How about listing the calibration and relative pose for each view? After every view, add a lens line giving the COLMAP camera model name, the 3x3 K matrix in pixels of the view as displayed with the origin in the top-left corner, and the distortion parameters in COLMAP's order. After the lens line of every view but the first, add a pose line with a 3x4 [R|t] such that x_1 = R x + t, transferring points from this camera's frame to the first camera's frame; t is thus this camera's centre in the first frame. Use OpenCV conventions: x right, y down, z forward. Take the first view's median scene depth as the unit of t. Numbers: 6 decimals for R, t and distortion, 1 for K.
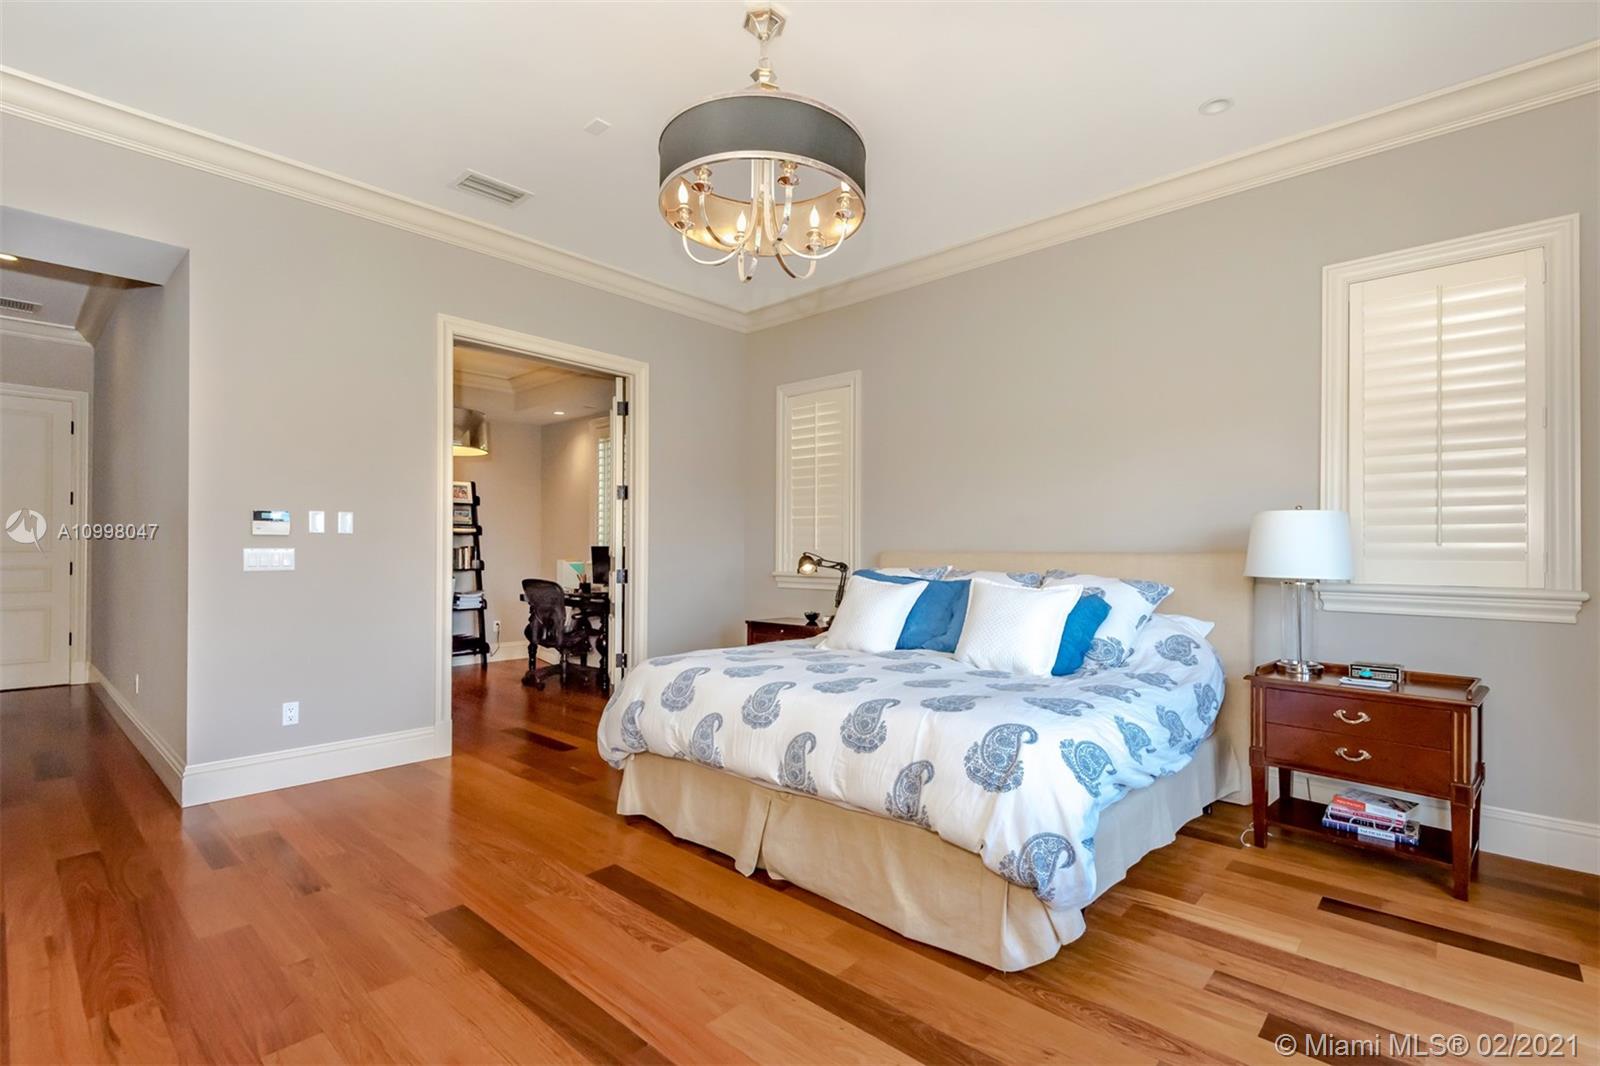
lens RADIAL K [[730.4, 0, 816.7], [0, 730.4, 560.1], [0, 0, 1]] dist [-0.007026, -0.001890]
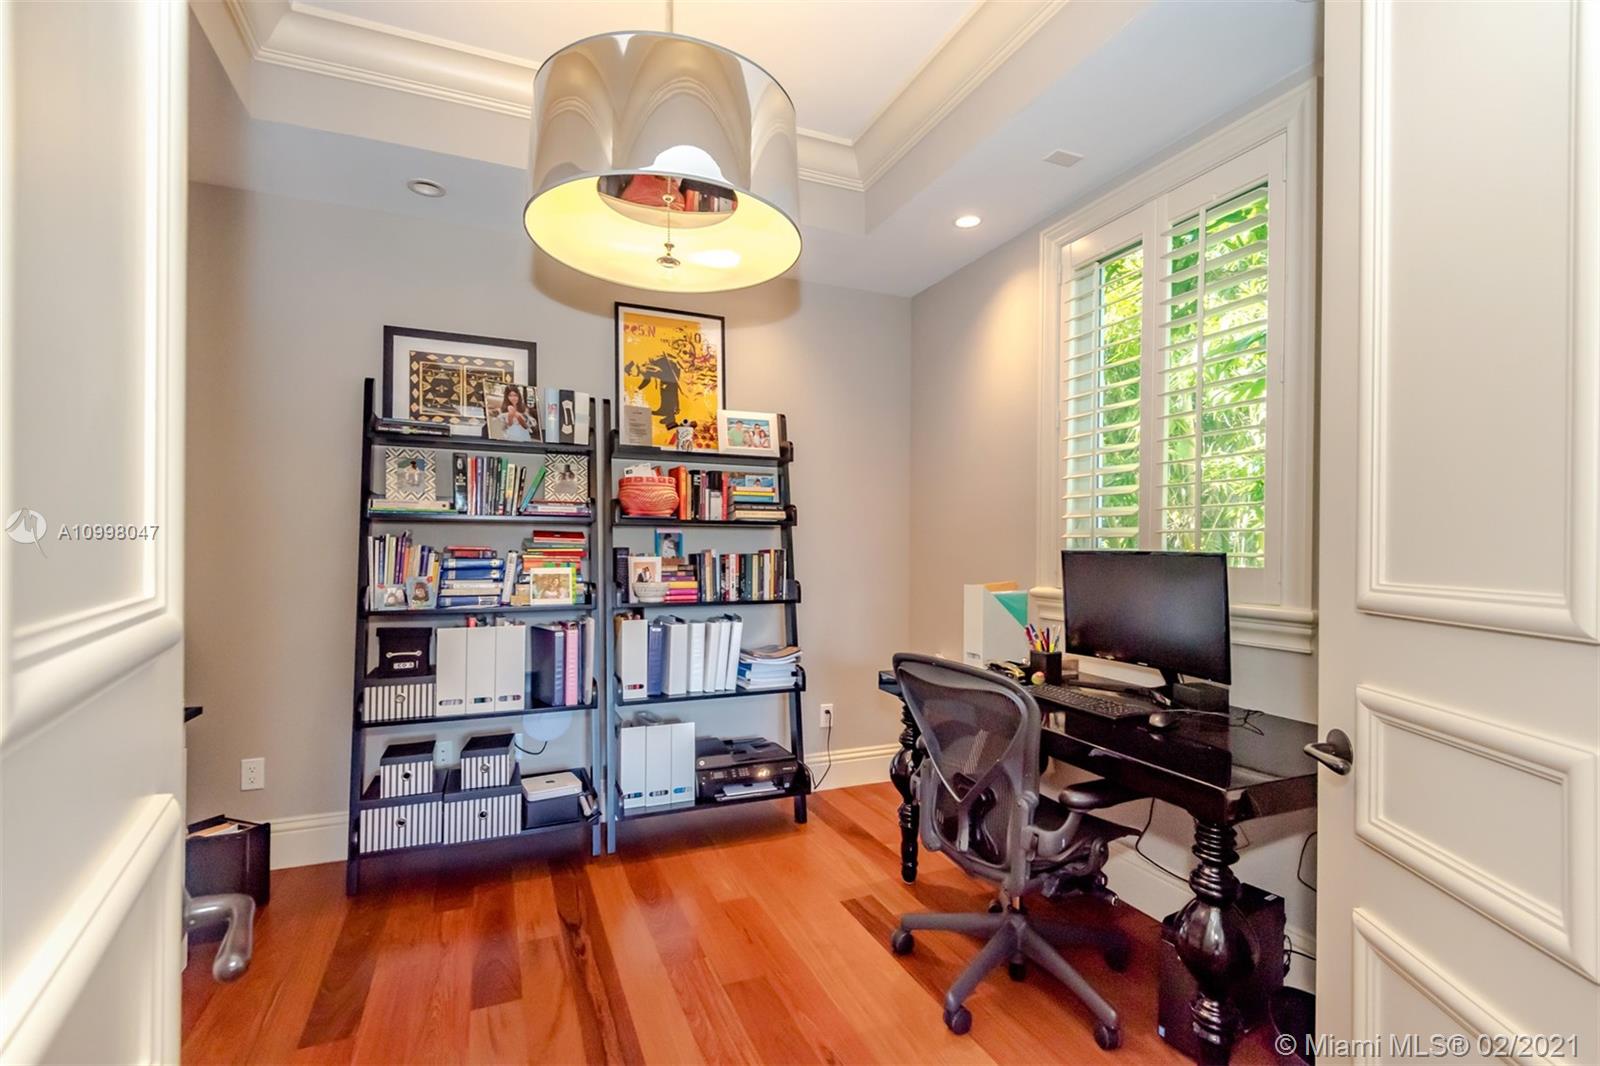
lens RADIAL K [[730.4, 0, 804.1], [0, 730.4, 541.6], [0, 0, 1]] dist [-0.007026, -0.001890]
pose [[0.897948, -0.003665, -0.440087, -0.256064], [-0.003287, 0.999882, -0.015032, -0.017726], [0.440090, 0.014944, 0.897829, 0.595398]]
